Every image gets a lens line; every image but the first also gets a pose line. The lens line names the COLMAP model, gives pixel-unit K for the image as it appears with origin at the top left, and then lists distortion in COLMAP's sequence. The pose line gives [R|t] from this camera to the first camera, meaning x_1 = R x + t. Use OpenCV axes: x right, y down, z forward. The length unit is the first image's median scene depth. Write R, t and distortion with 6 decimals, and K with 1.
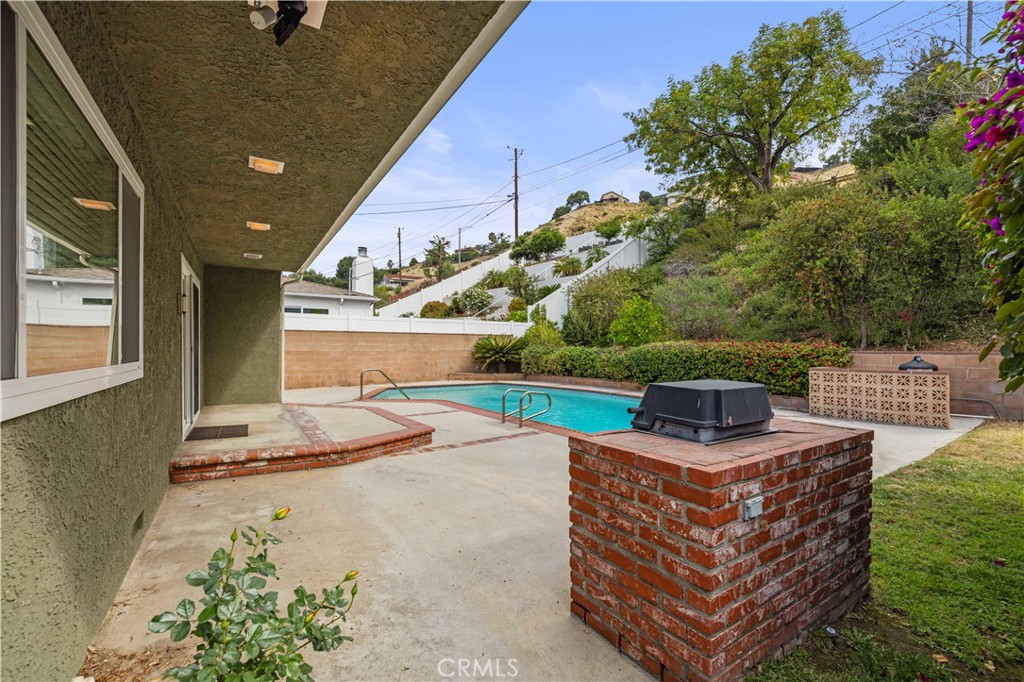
lens RADIAL K [[434.0, 0, 509.3], [0, 434.0, 346.8], [0, 0, 1]] dist [0.000457, -0.000063]
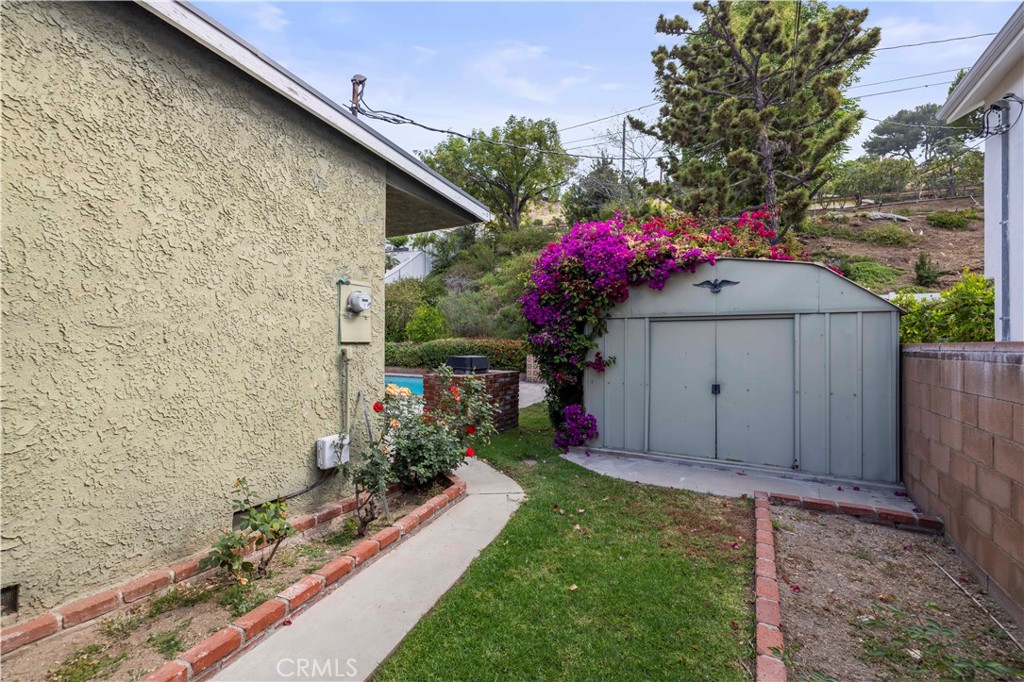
lens RADIAL K [[434.0, 0, 509.3], [0, 434.0, 346.8], [0, 0, 1]] dist [0.000457, -0.000063]
pose [[0.877679, -0.001787, 0.479246, -0.095945], [-0.004420, 0.999920, 0.011822, -0.001651], [-0.479229, -0.012494, 0.877601, -0.231609]]
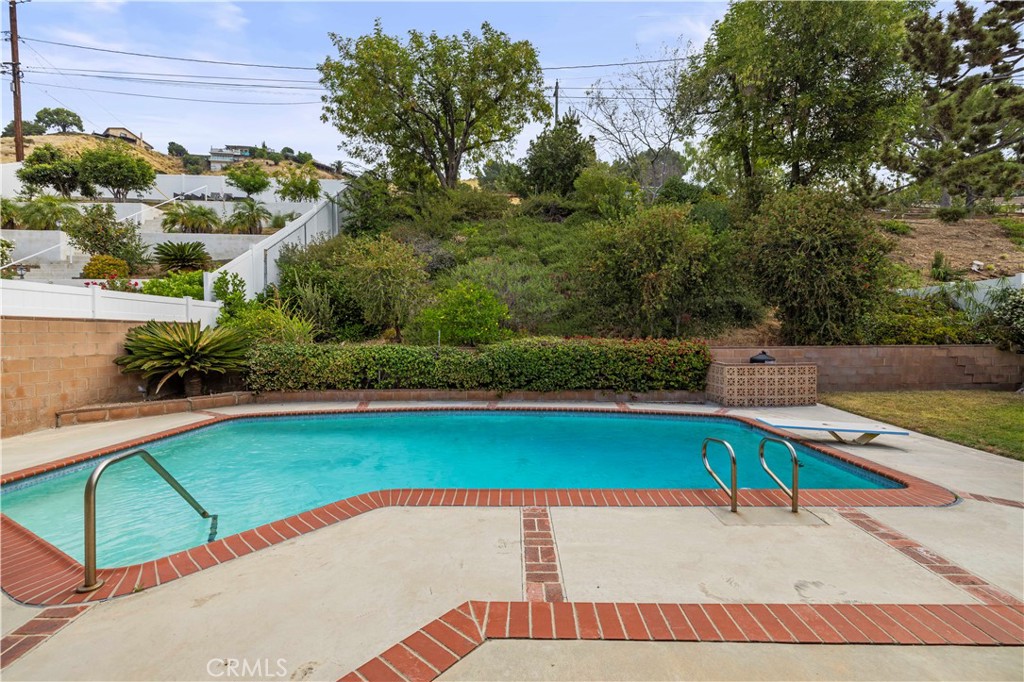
lens RADIAL K [[432.6, 0, 506.7], [0, 432.6, 340.4], [0, 0, 1]] dist [0.001135, 0.000248]
pose [[0.562766, -0.015394, 0.826473, -0.247377], [0.002535, 0.999854, 0.016897, -0.014572], [-0.826612, -0.007414, 0.562723, 0.399504]]
